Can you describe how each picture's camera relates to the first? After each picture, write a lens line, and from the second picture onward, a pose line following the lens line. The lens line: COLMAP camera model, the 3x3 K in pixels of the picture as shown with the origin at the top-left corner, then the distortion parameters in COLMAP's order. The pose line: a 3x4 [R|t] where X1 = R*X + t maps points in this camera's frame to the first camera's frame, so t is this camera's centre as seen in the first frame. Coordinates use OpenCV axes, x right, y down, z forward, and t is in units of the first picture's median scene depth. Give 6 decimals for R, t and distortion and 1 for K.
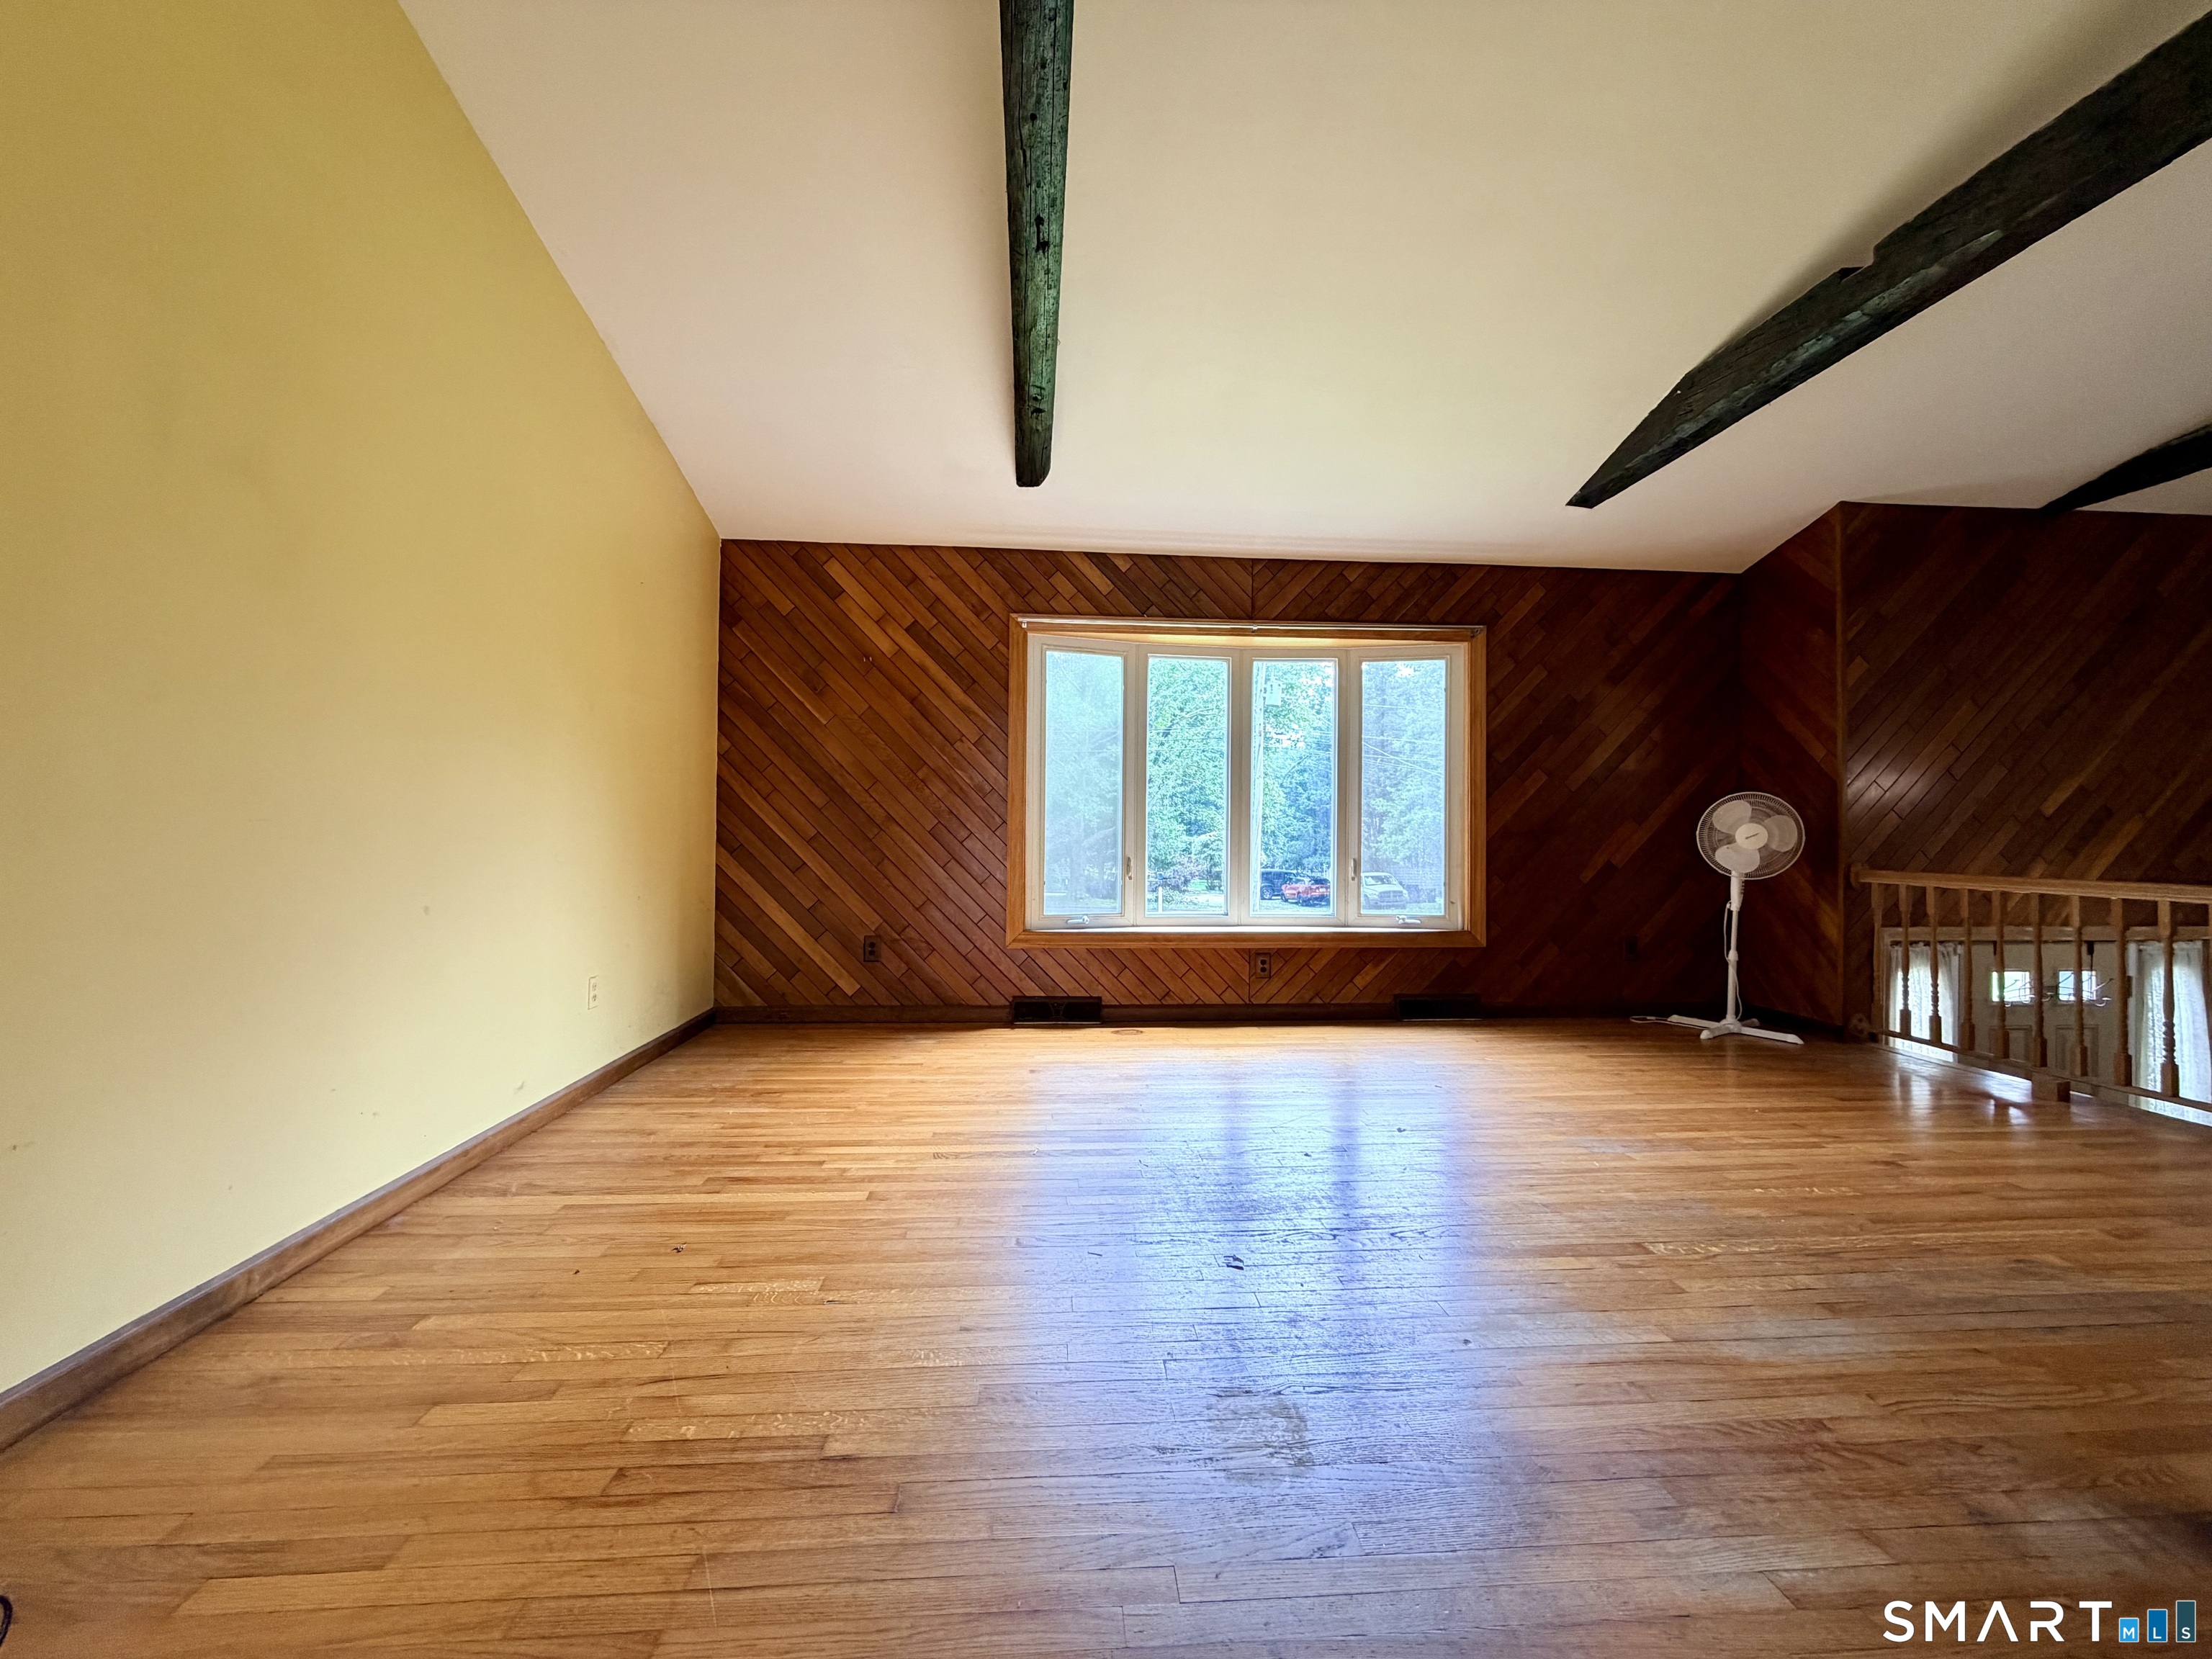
lens RADIAL K [[884.5, 0, 1099.9], [0, 884.5, 839.6], [0, 0, 1]] dist [-0.000519, -0.000010]
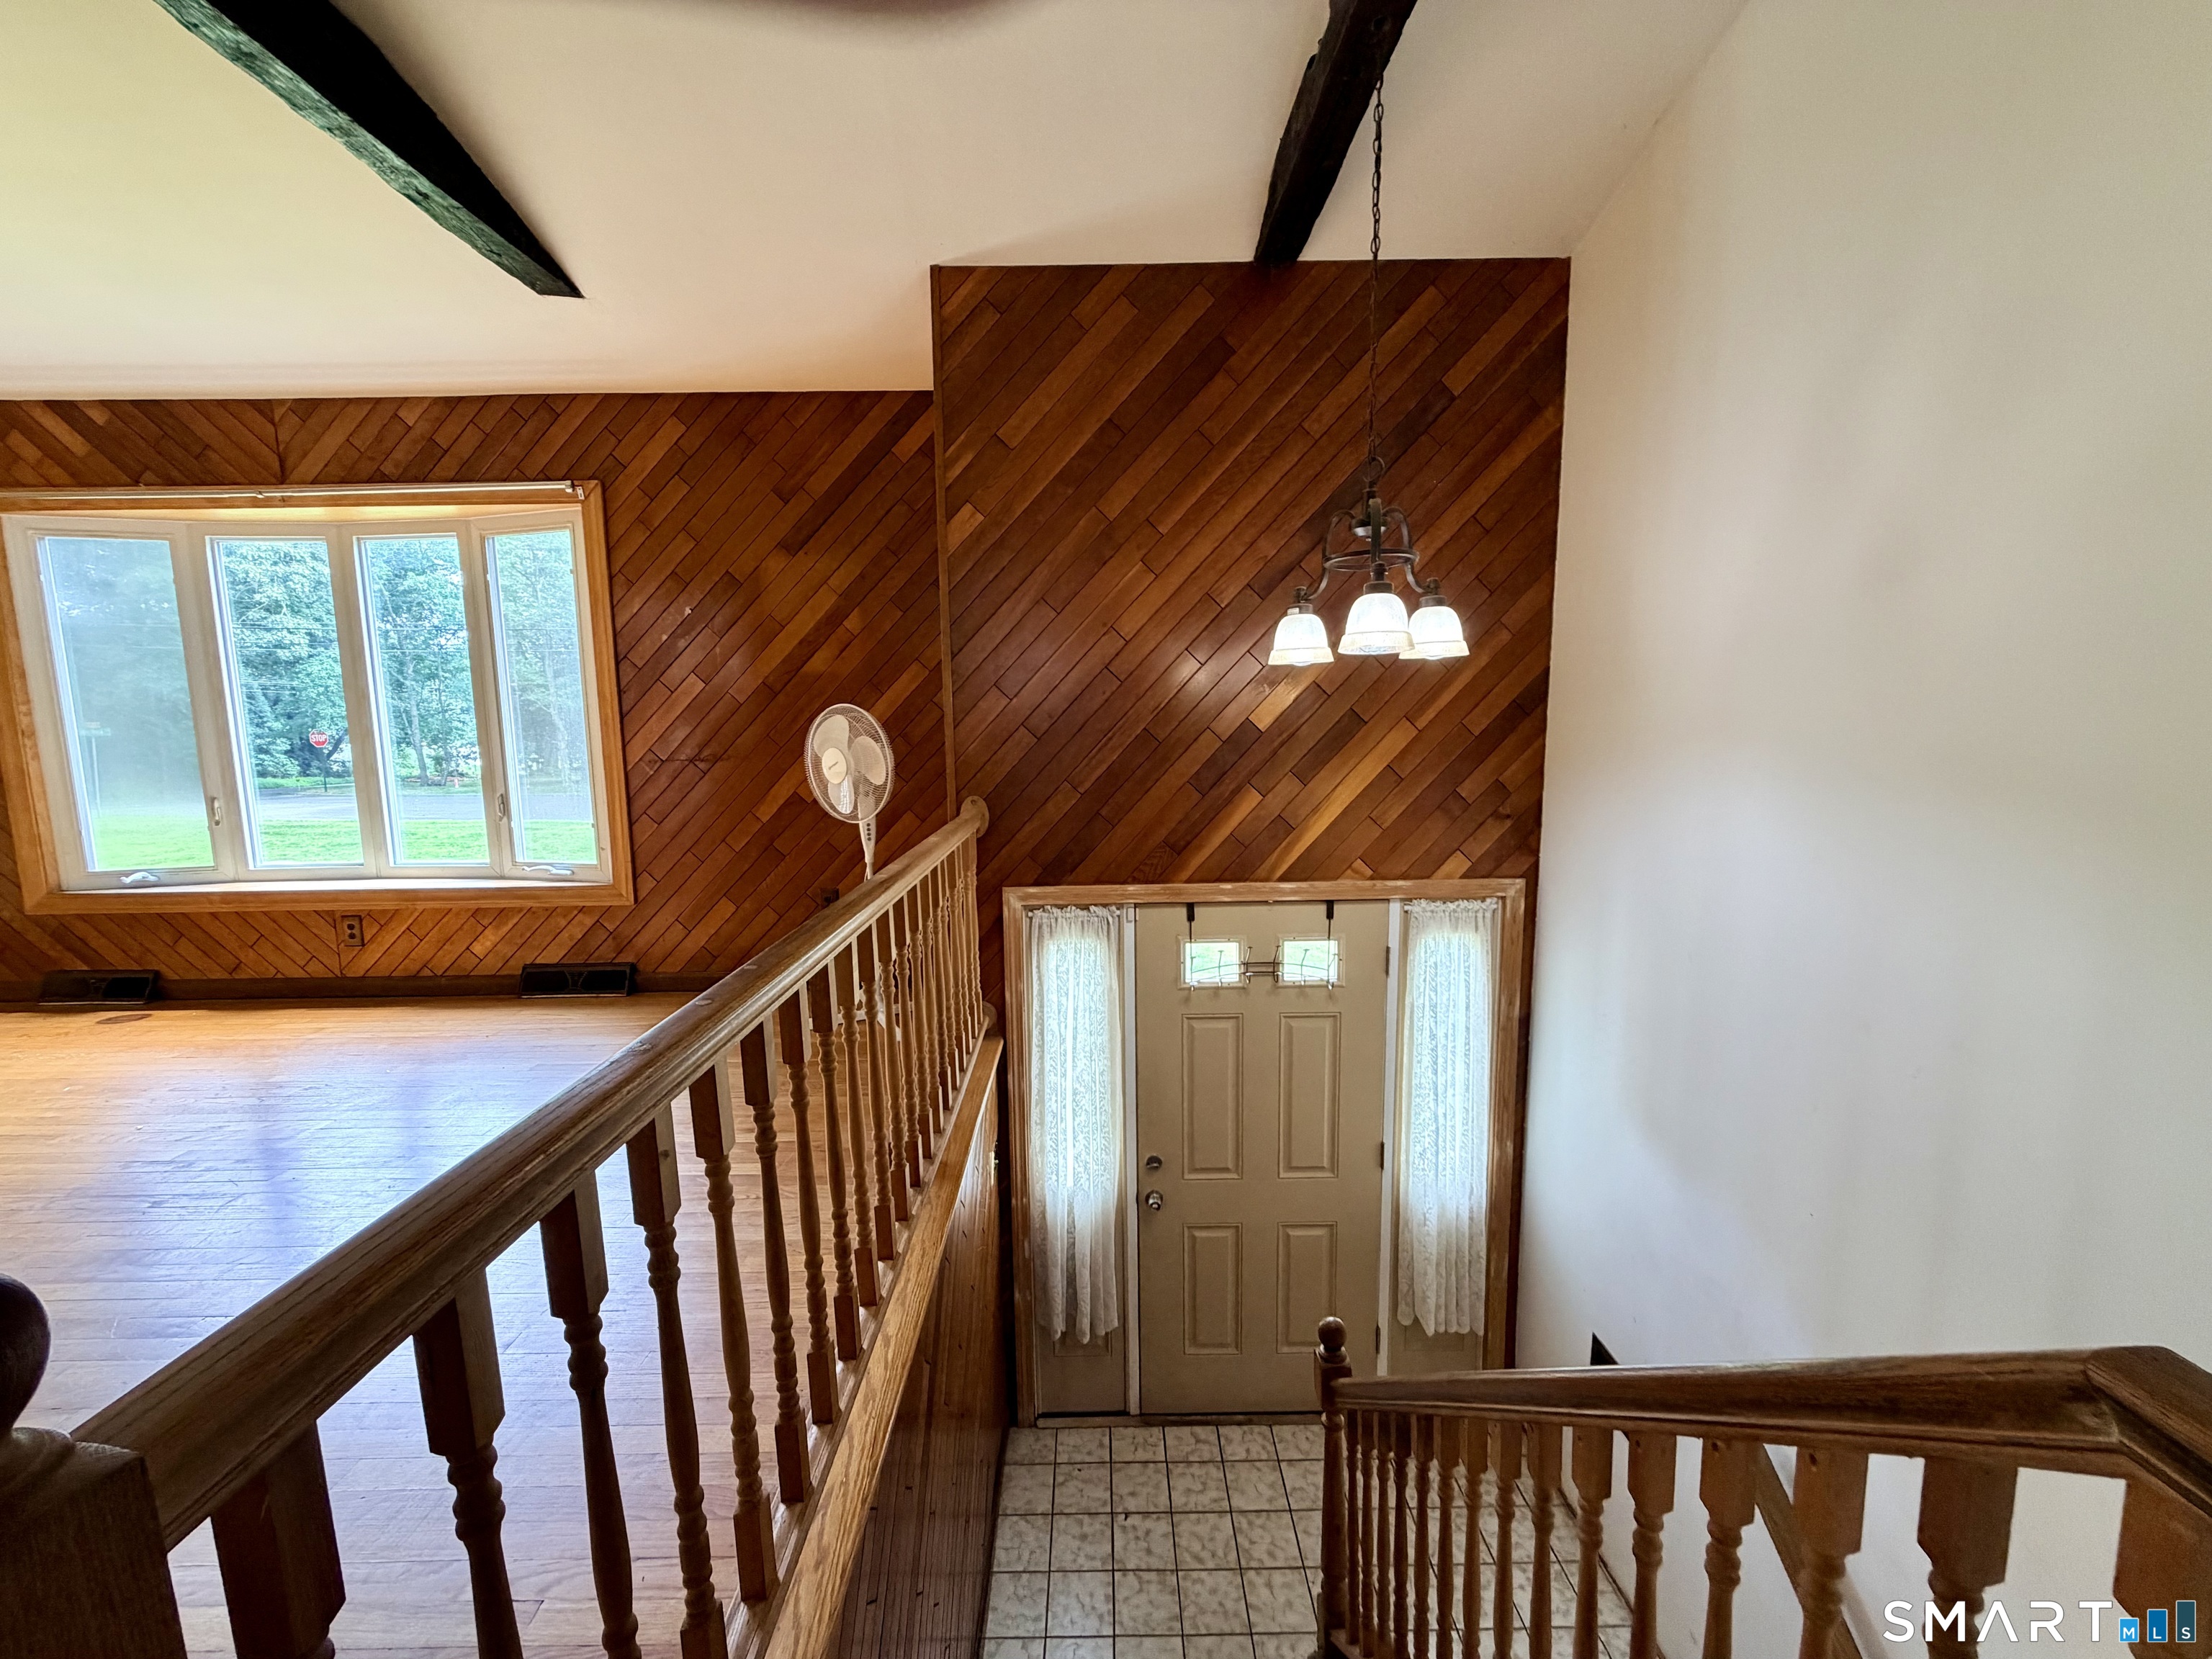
lens RADIAL K [[884.5, 0, 1099.9], [0, 884.5, 839.6], [0, 0, 1]] dist [-0.000519, -0.000010]
pose [[0.997442, -0.012237, -0.070430, 0.926249], [0.021224, 0.991508, 0.128306, -0.029287], [0.068262, -0.129472, 0.989231, 0.261652]]
